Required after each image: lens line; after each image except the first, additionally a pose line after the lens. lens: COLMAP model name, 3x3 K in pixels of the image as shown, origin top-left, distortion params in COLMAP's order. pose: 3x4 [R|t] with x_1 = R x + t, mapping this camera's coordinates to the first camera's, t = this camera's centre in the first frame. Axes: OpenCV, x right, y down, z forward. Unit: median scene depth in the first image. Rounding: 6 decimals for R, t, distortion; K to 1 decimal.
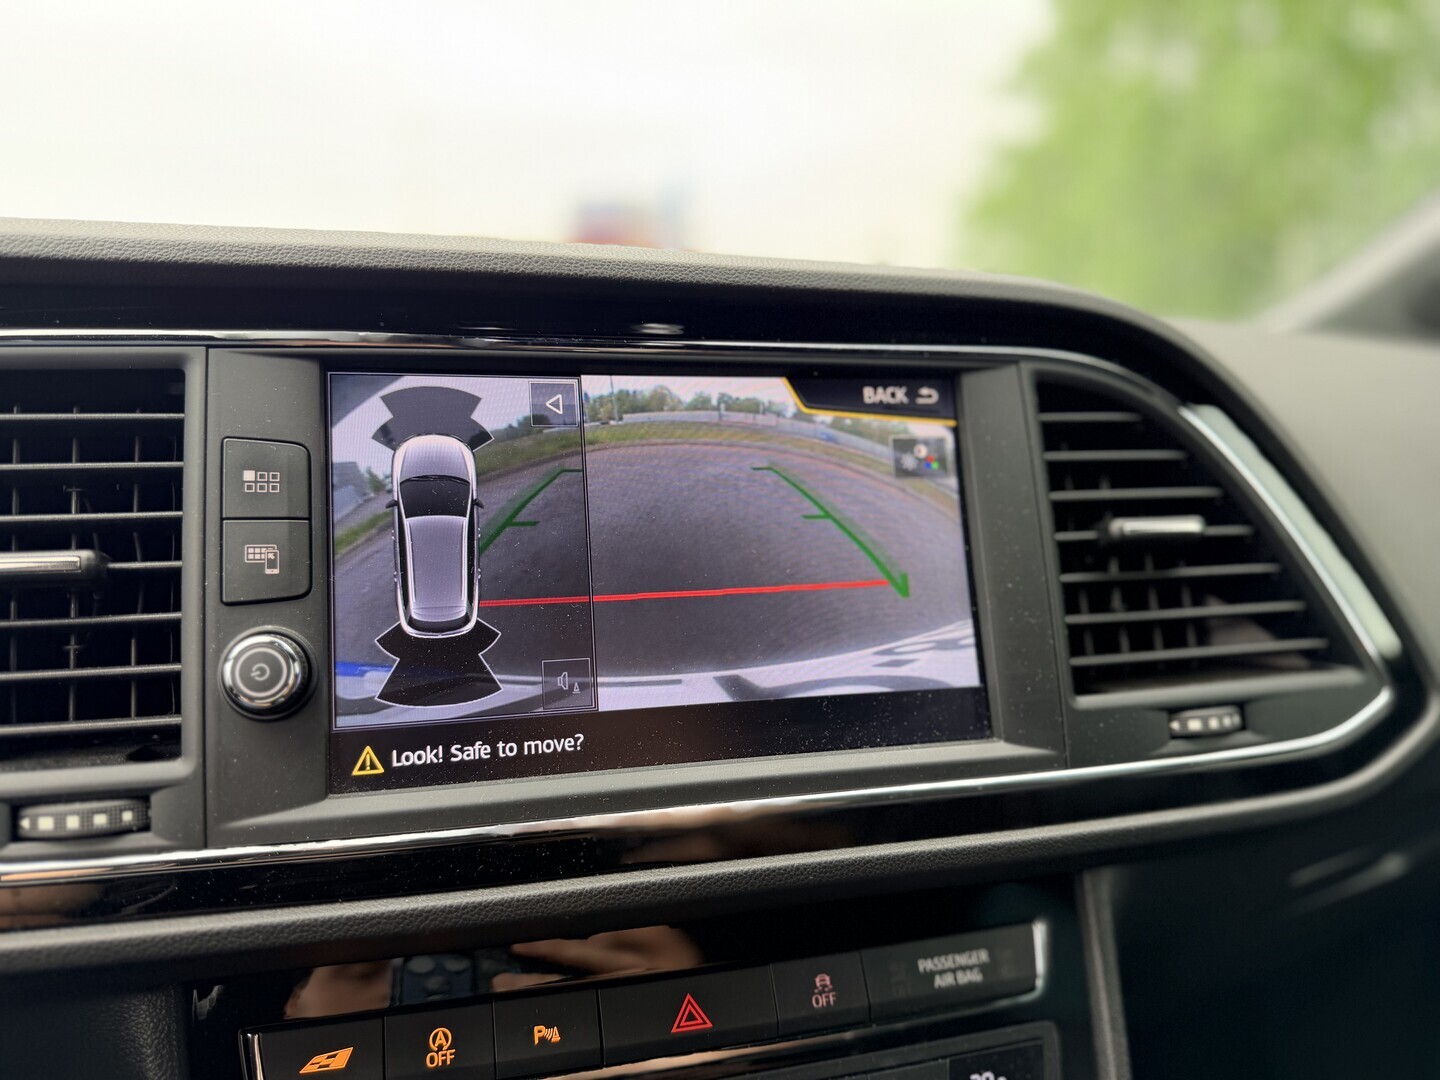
lens RADIAL K [[1050.4, 0, 720.0], [0, 1050.4, 540.0], [0, 0, 1]] dist [-0.057528, 0.000772]
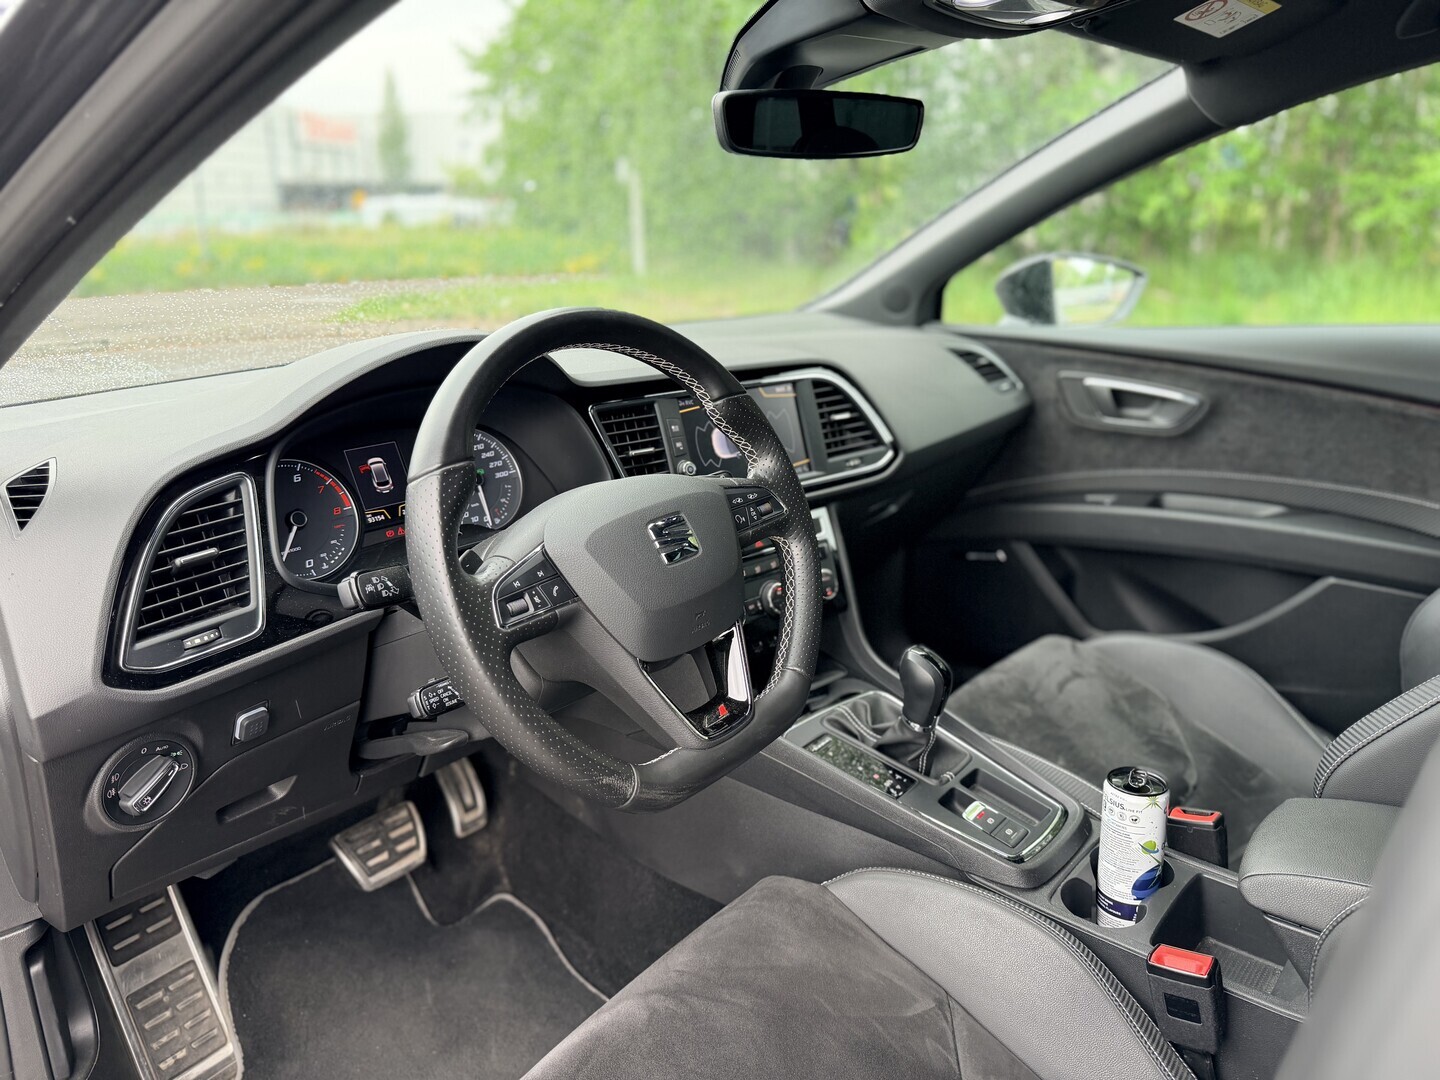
lens RADIAL K [[1043.8, 0, 714.1], [0, 1043.8, 530.1], [0, 0, 1]] dist [-0.057932, -0.002588]
pose [[0.883419, -0.147909, 0.444628, -1.850547], [0.096369, 0.985940, 0.136510, -0.173398], [-0.458568, -0.077747, 0.885252, -2.358367]]
